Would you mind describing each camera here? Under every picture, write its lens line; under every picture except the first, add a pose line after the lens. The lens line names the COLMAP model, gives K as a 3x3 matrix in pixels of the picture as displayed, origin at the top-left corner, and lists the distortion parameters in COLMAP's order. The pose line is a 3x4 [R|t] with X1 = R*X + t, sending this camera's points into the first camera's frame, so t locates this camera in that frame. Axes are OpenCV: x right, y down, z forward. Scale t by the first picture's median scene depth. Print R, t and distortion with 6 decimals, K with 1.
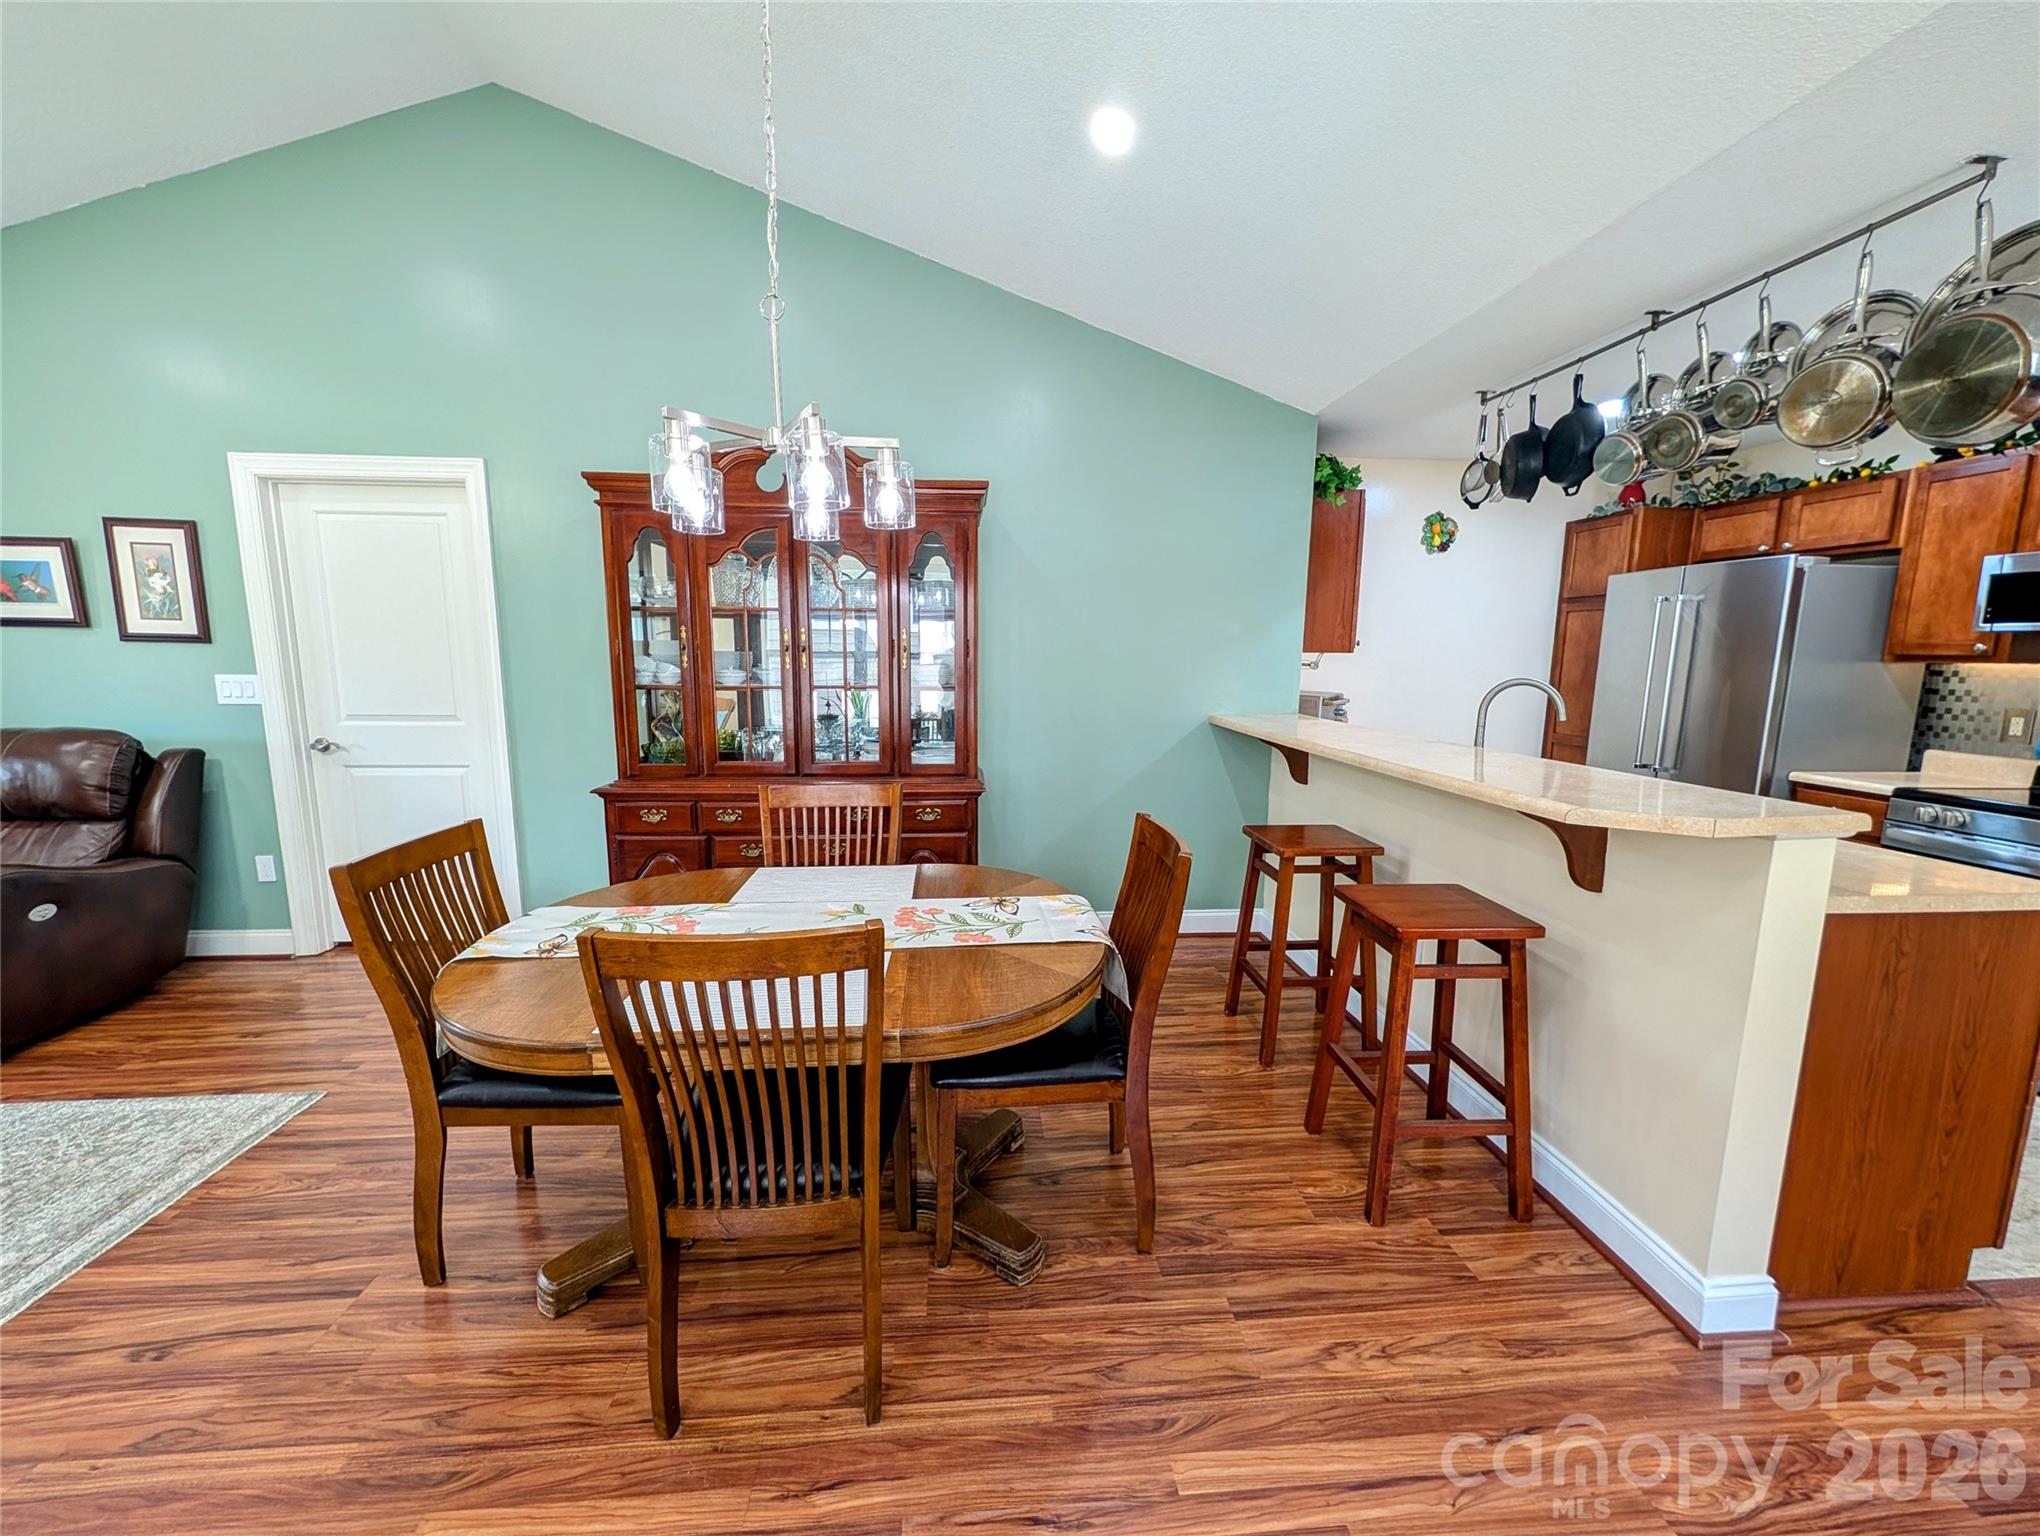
lens RADIAL K [[787.4, 0, 1016.5], [0, 787.4, 768.9], [0, 0, 1]] dist [0.000247, -0.000195]
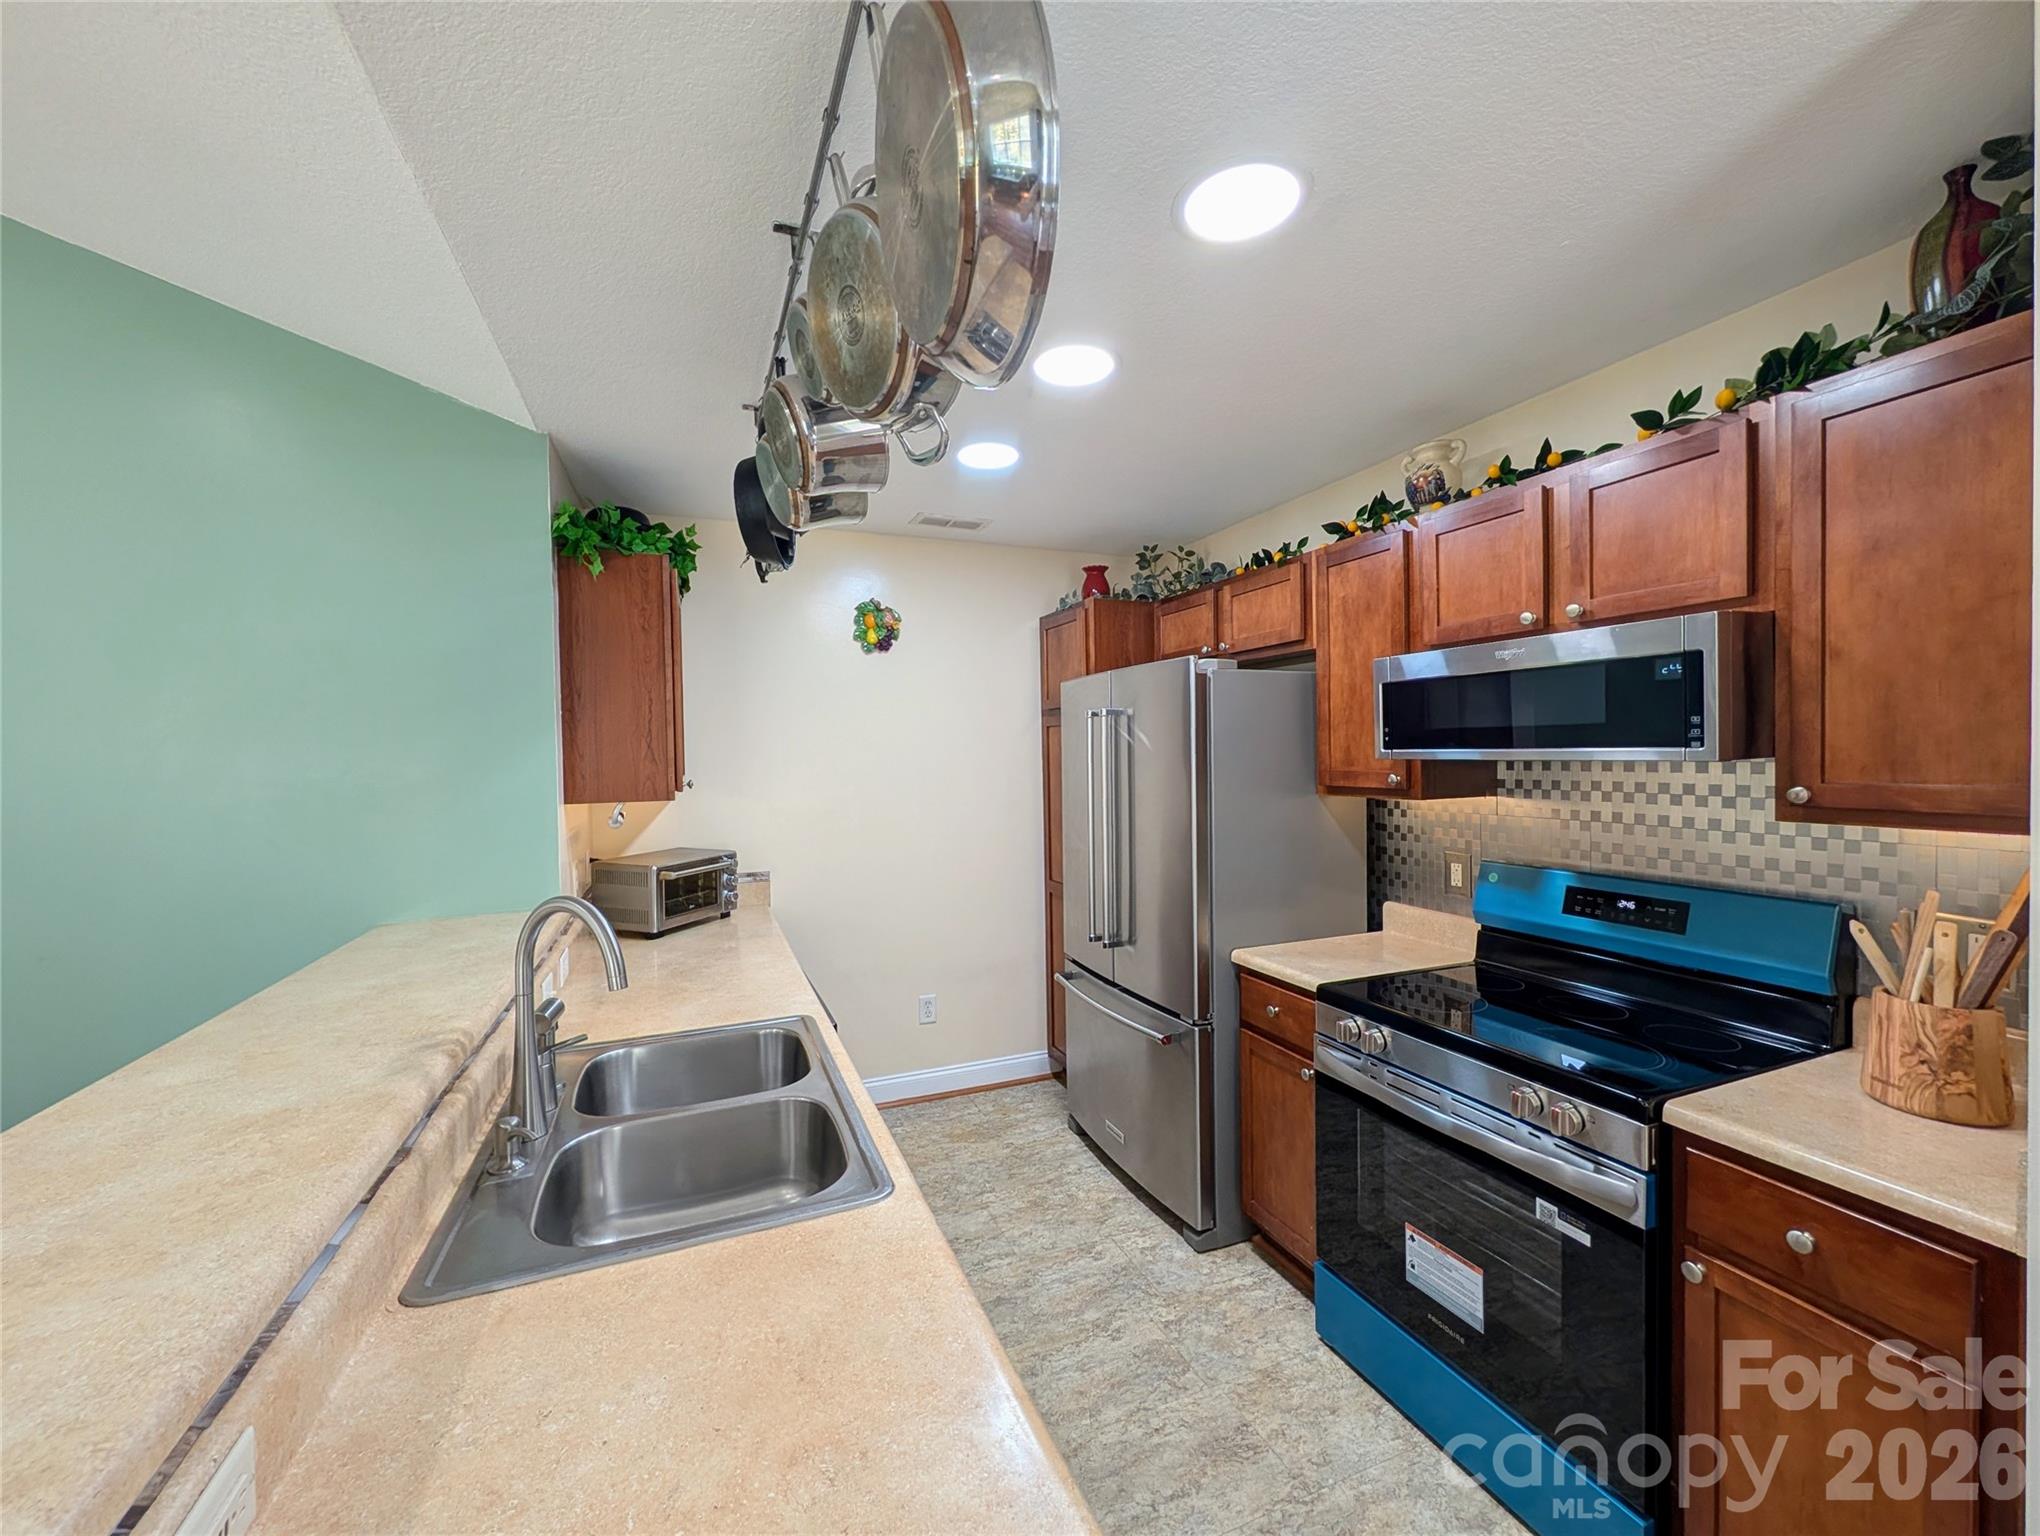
lens RADIAL K [[803.6, 0, 1018.9], [0, 803.6, 772.4], [0, 0, 1]] dist [0.002182, -0.000241]
pose [[0.952601, -0.033383, 0.302385, 0.596387], [0.070748, 0.991019, -0.113469, -0.090124], [-0.295881, 0.129484, 0.946408, 0.348929]]
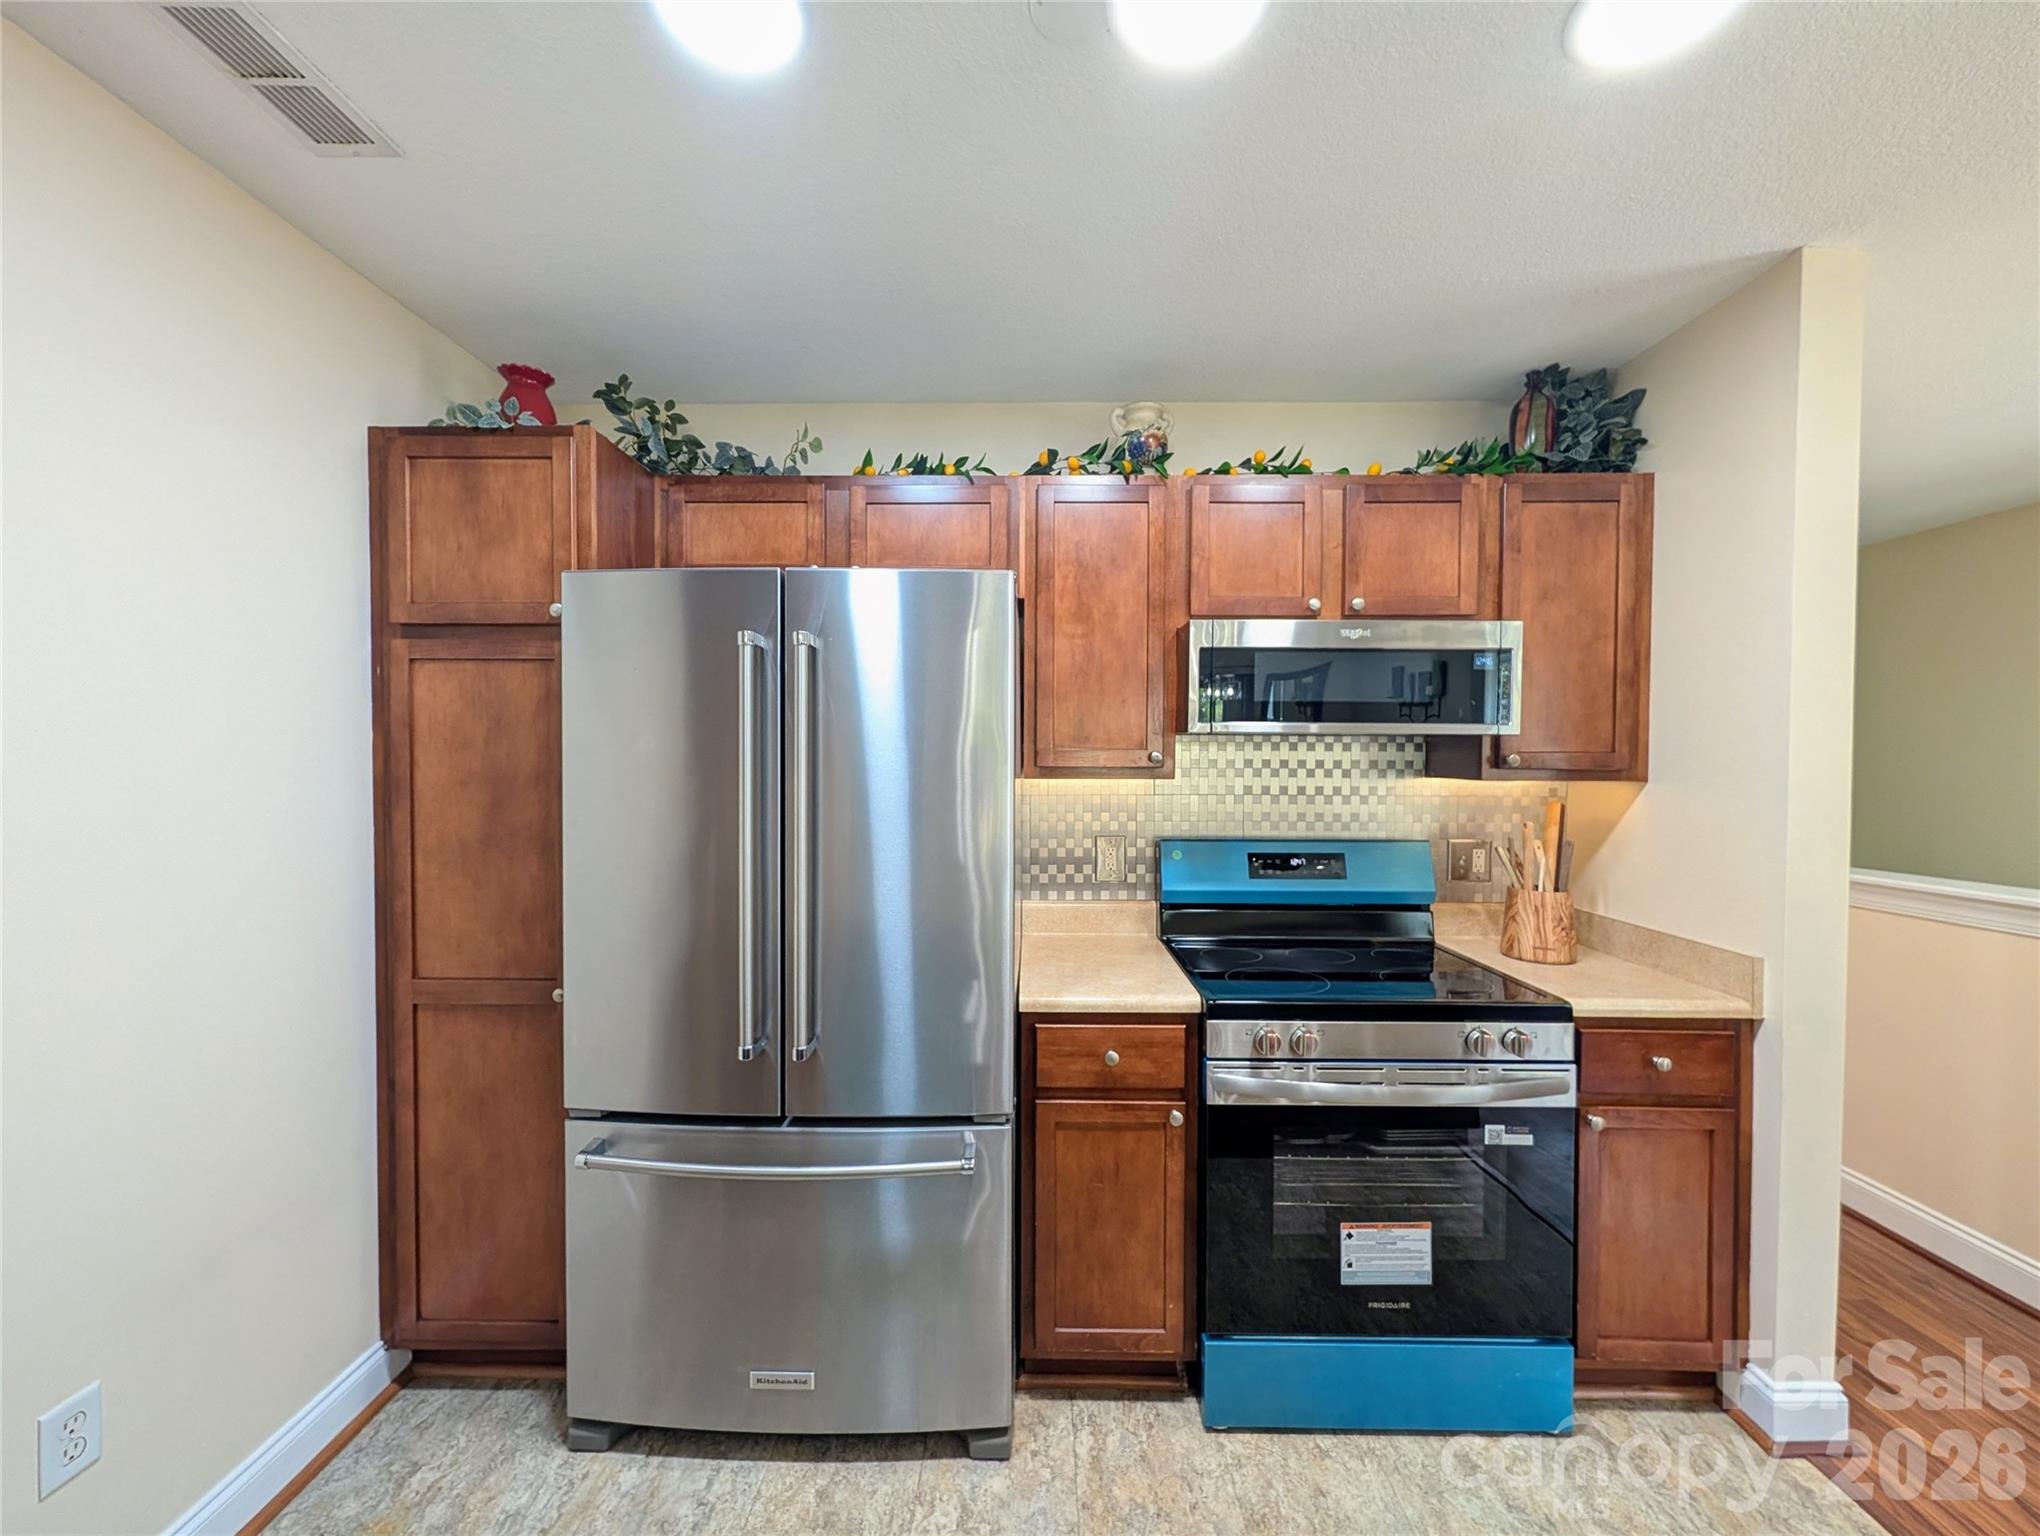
lens RADIAL K [[803.6, 0, 1018.9], [0, 803.6, 772.4], [0, 0, 1]] dist [0.002182, -0.000241]
pose [[0.102129, -0.028571, 0.994361, 0.478269], [0.144865, 0.989359, 0.013548, -0.151733], [-0.984167, 0.142664, 0.105181, 0.948786]]
